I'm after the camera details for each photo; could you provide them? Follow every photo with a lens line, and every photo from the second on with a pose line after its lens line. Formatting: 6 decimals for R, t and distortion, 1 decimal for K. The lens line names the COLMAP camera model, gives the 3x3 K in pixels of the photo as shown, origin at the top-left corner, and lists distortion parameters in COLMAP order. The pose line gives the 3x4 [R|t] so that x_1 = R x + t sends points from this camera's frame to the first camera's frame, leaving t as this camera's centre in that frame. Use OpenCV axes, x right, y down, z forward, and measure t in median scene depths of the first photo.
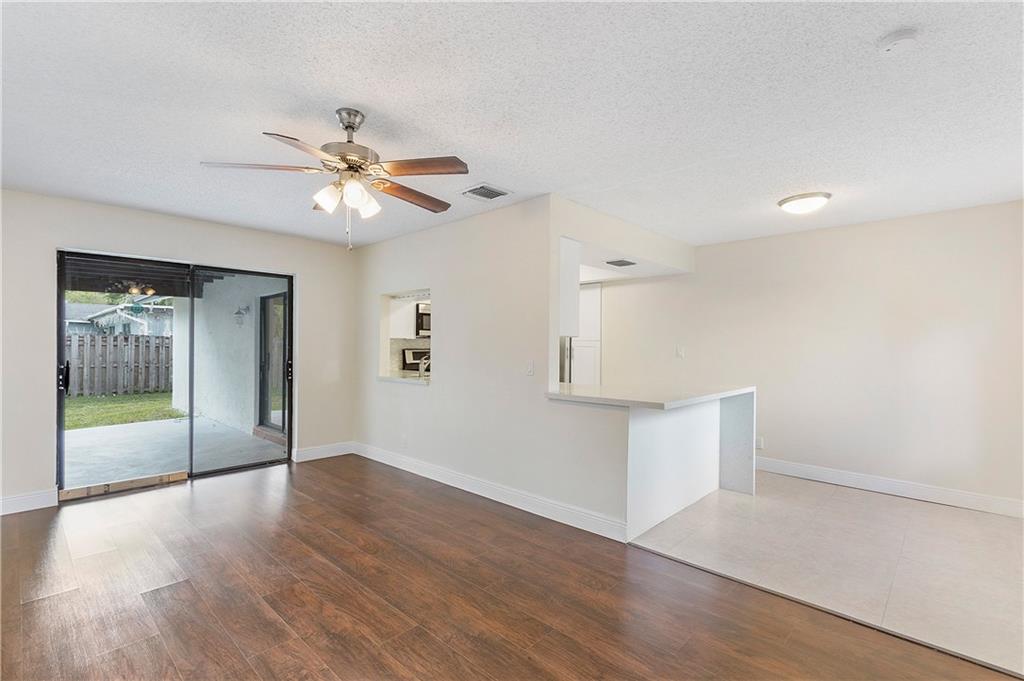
lens RADIAL K [[468.0, 0, 506.7], [0, 468.0, 346.0], [0, 0, 1]] dist [0.003435, 0.000232]
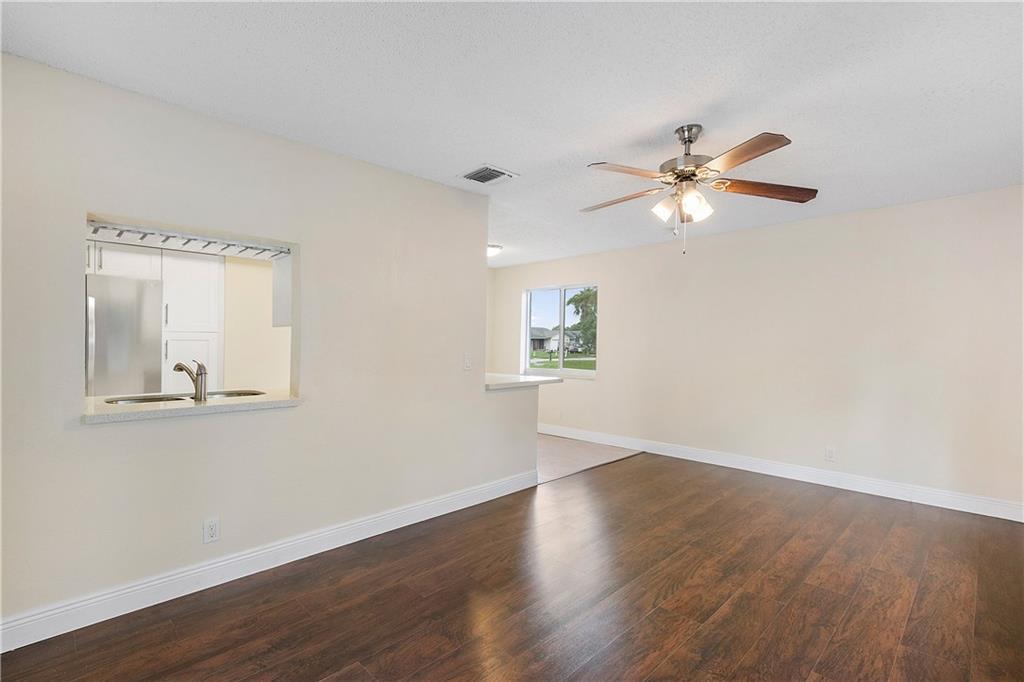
lens RADIAL K [[468.0, 0, 506.7], [0, 468.0, 346.5], [0, 0, 1]] dist [0.003435, 0.000232]
pose [[0.044852, -0.019586, 0.998802, -1.505210], [0.002476, 0.999807, 0.019495, -0.005203], [-0.998991, 0.001599, 0.044892, 1.416853]]
